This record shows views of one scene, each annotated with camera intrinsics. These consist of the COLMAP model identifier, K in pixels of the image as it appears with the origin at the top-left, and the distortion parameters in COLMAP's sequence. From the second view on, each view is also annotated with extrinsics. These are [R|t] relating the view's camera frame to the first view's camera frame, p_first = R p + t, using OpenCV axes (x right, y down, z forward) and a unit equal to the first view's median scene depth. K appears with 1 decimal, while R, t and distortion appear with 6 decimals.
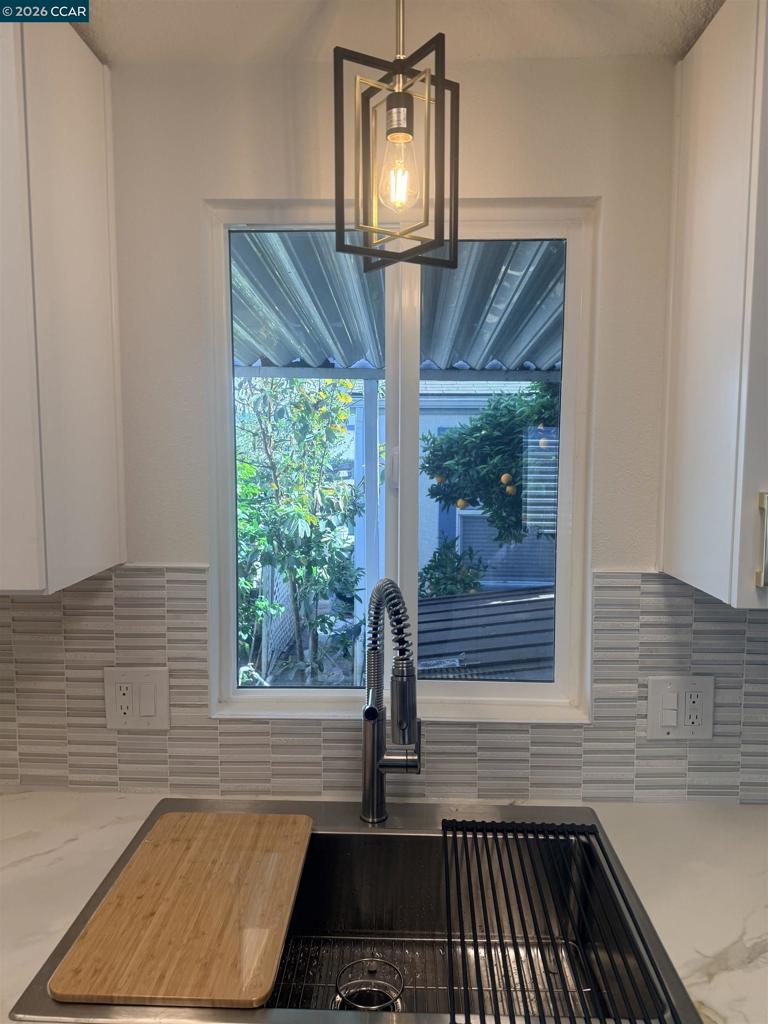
lens RADIAL K [[717.1, 0, 384.0], [0, 717.1, 512.0], [0, 0, 1]] dist [0.187755, -0.309335]
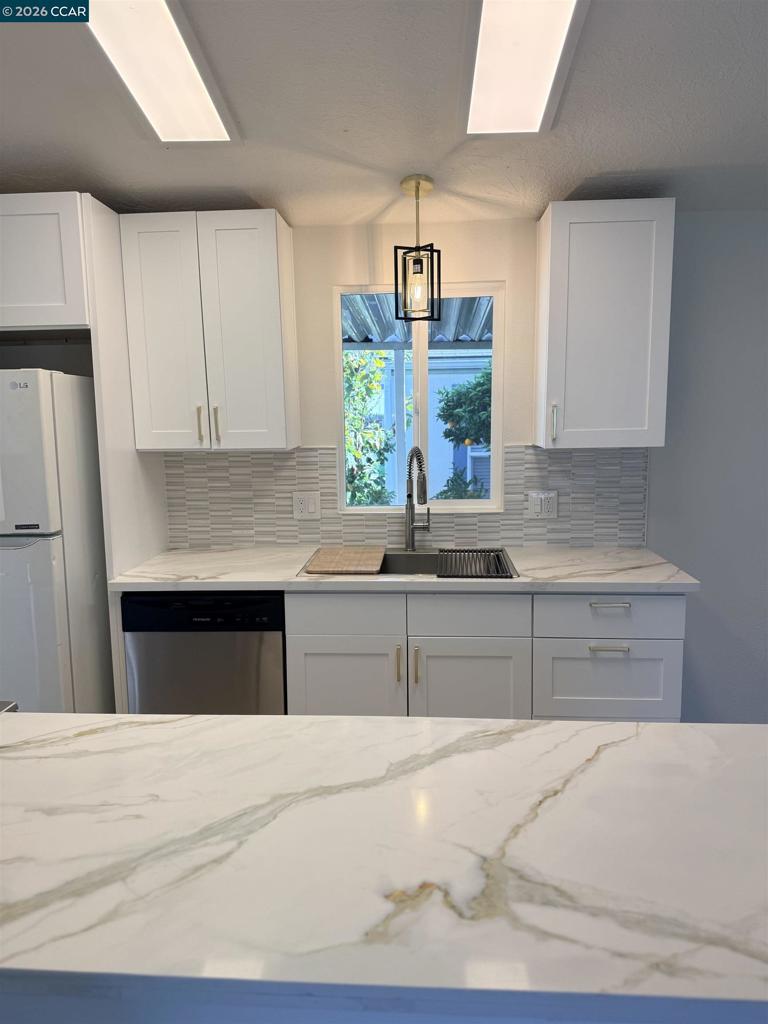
lens RADIAL K [[717.1, 0, 384.0], [0, 717.1, 512.0], [0, 0, 1]] dist [0.187755, -0.309335]
pose [[0.999367, -0.014085, -0.032668, -0.019762], [0.015883, 0.998335, 0.055454, 0.151219], [0.031833, -0.055938, 0.997927, -1.233194]]
